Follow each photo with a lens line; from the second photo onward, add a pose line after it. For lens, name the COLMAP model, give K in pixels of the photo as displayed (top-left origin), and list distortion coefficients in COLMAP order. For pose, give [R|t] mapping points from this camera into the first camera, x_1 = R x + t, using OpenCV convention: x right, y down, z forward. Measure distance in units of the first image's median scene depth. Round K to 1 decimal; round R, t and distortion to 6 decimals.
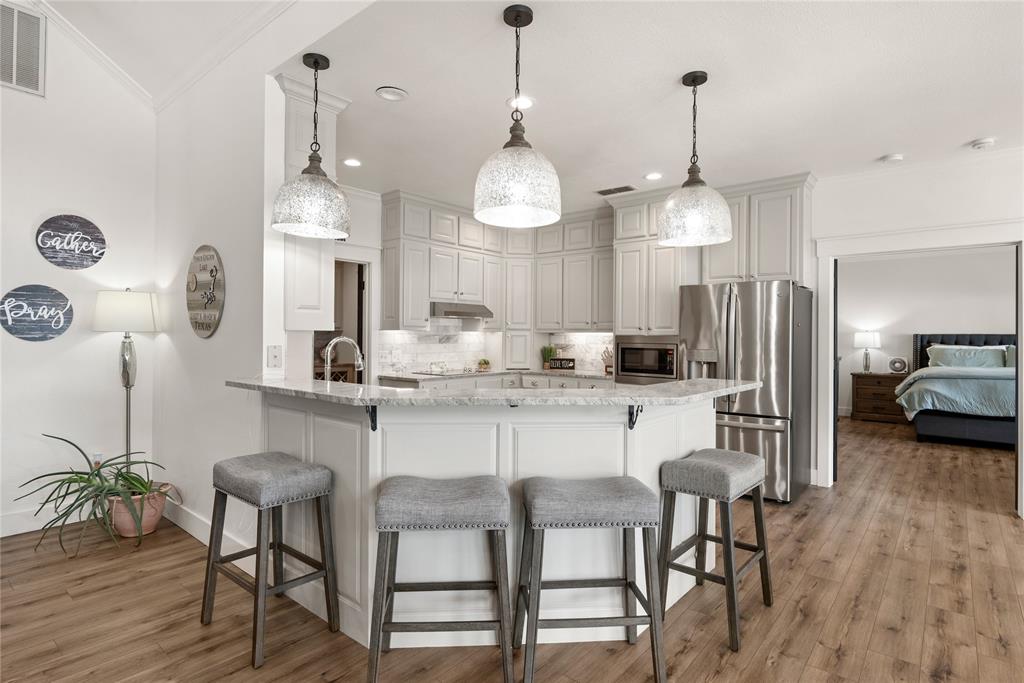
lens RADIAL K [[530.1, 0, 512.0], [0, 530.1, 341.5], [0, 0, 1]] dist [-0.000529, -0.000158]
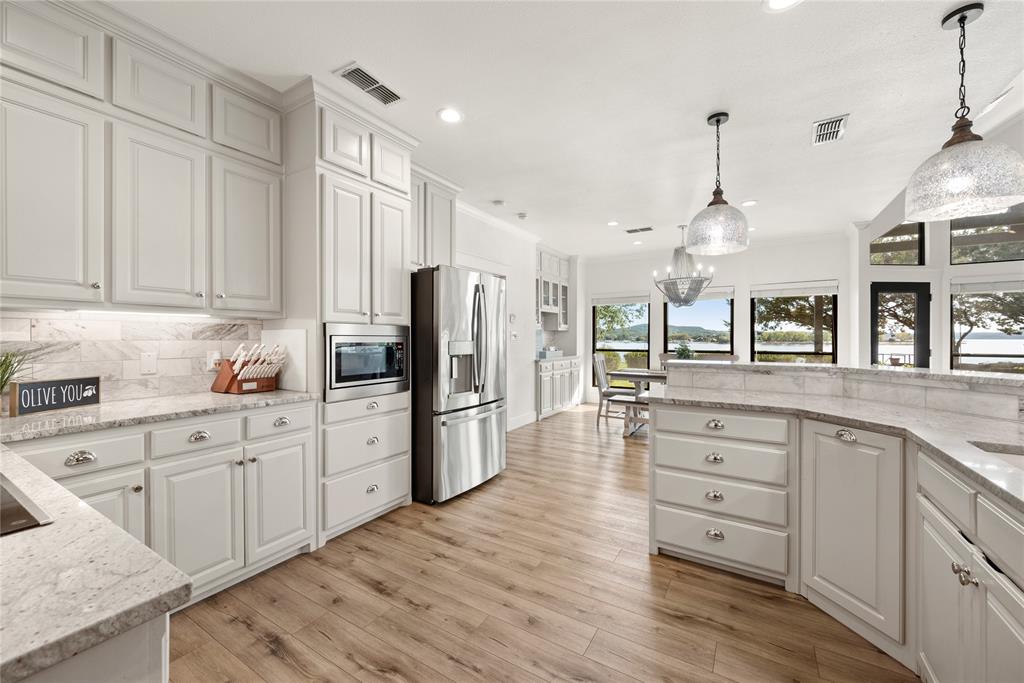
lens RADIAL K [[406.6, 0, 512.0], [0, 406.6, 341.5], [0, 0, 1]] dist [-0.000399, -0.000114]
pose [[-0.150549, -0.018357, 0.988432, -0.296998], [0.001958, 0.999820, 0.018867, 0.000418], [-0.988601, 0.004776, -0.150486, 0.911392]]
